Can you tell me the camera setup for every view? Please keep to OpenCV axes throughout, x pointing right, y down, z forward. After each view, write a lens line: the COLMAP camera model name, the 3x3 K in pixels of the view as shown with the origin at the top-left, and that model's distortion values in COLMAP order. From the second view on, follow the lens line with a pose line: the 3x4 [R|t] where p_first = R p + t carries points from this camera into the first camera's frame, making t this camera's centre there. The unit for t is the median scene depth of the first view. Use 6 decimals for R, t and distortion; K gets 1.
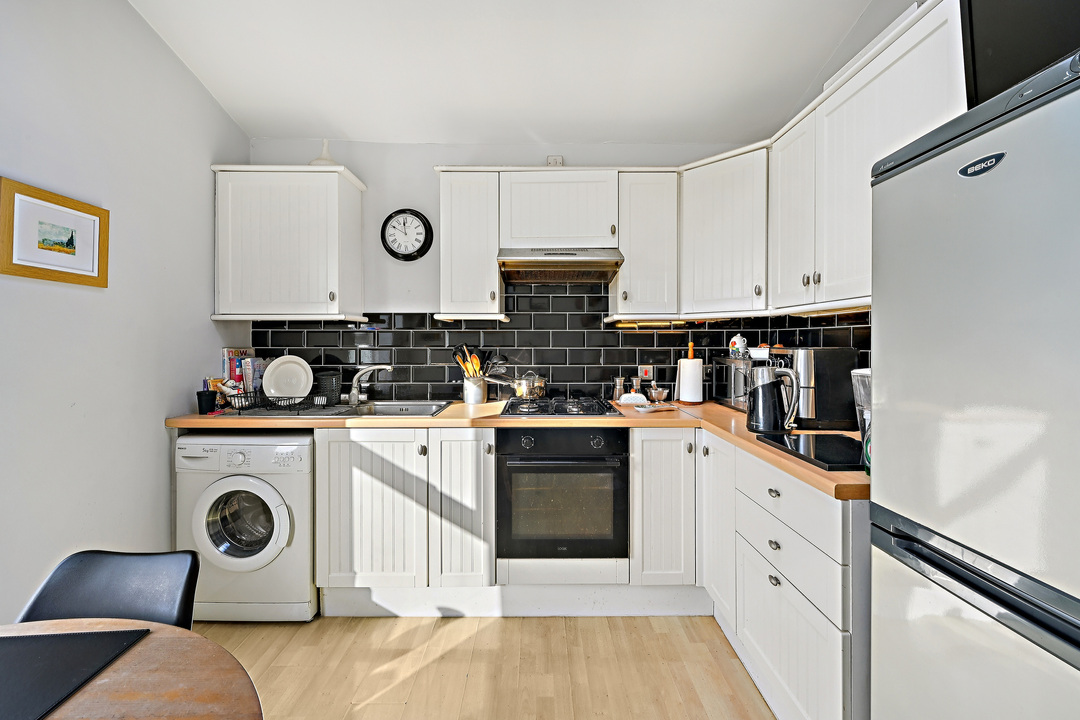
lens RADIAL K [[447.3, 0, 531.9], [0, 447.3, 344.1], [0, 0, 1]] dist [0.007283, 0.001182]
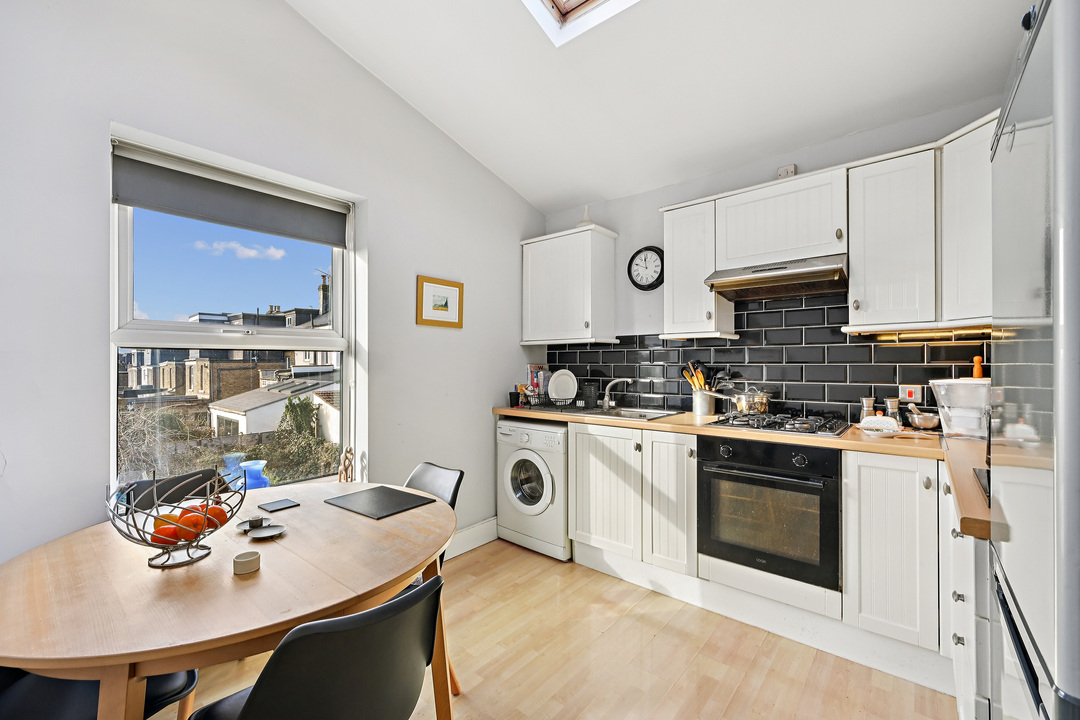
lens RADIAL K [[447.3, 0, 547.7], [0, 447.3, 360.8], [0, 0, 1]] dist [0.007283, 0.001182]
pose [[0.767333, -0.005205, -0.641228, 0.313965], [-0.001098, 0.999955, -0.009431, 0.012508], [0.641248, 0.007941, 0.767293, -0.082280]]
